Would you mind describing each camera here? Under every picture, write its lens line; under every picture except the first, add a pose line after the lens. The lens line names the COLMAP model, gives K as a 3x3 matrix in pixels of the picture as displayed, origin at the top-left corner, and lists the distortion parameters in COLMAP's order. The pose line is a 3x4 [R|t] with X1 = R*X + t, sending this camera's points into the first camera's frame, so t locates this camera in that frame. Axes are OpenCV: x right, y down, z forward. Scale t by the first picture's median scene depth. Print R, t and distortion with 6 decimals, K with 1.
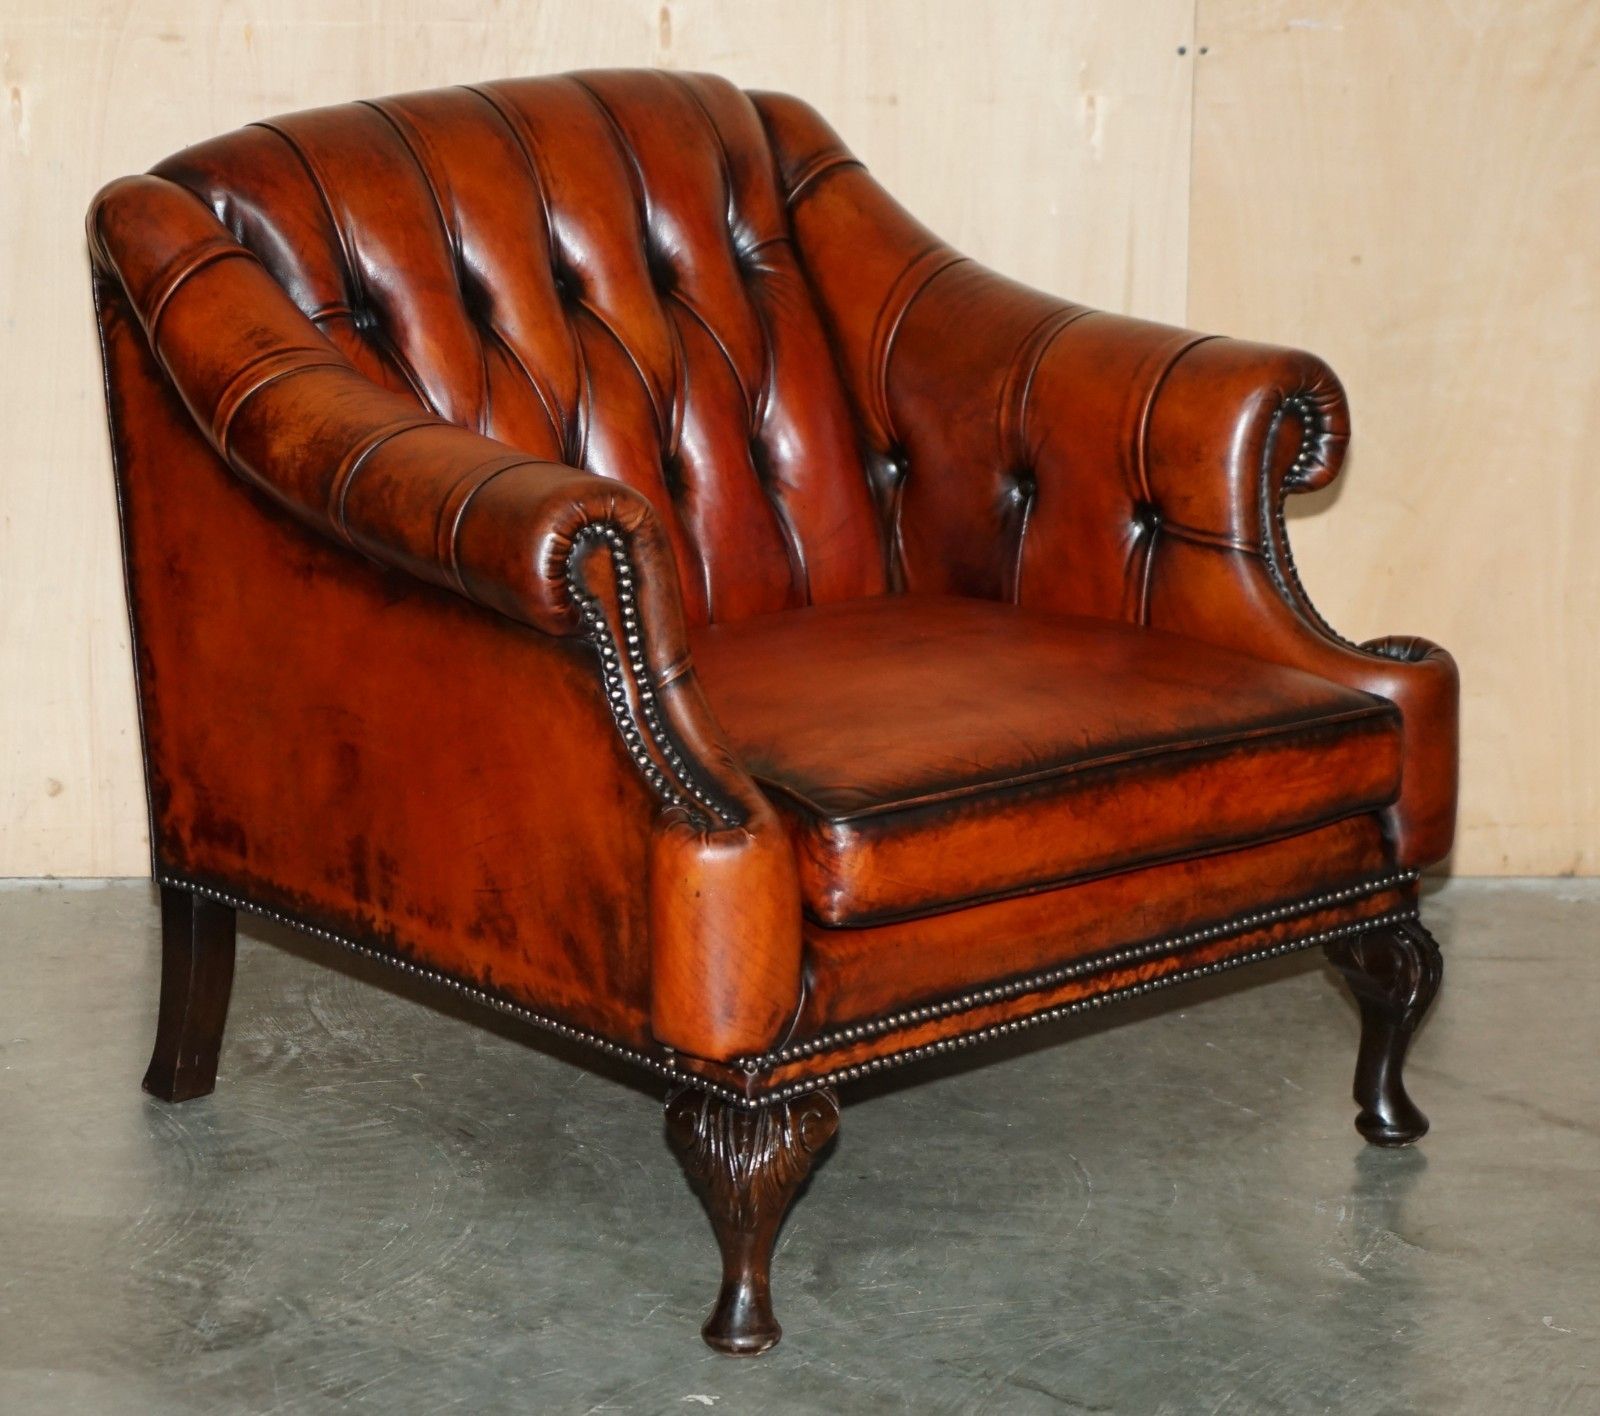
lens RADIAL K [[5131.3, 0, 813.8], [0, 5131.3, 720.4], [0, 0, 1]] dist [0.056183, 0.000000]
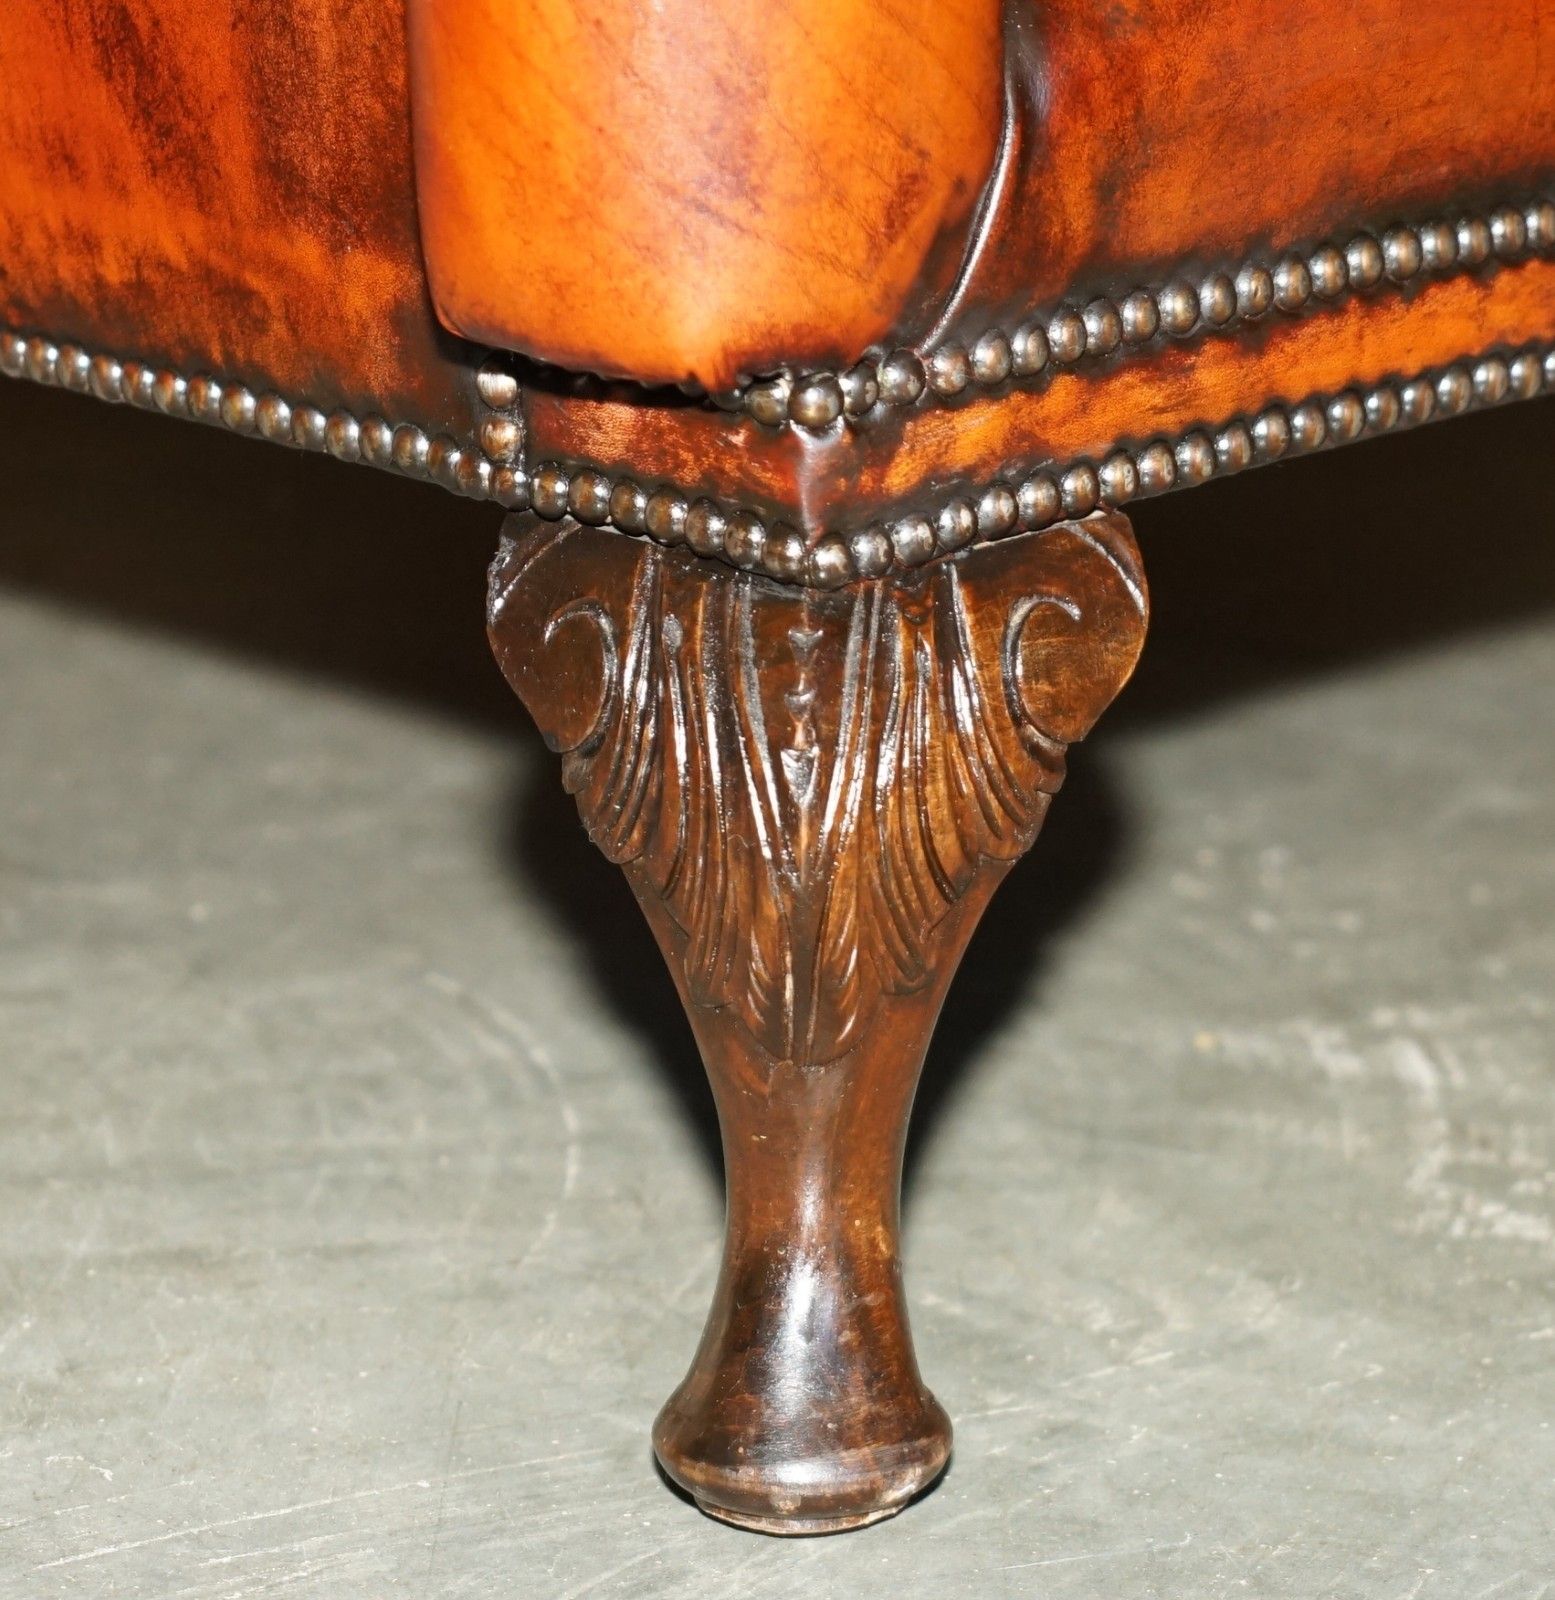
lens RADIAL K [[7095.8, 0, 766.4], [0, 7095.8, 813.6], [0, 0, 1]] dist [0.052716, 0.000000]
pose [[0.999394, -0.032616, 0.012173, -0.019616], [0.032306, 0.999169, 0.024839, 0.077868], [-0.012973, -0.024431, 0.999617, 0.636240]]
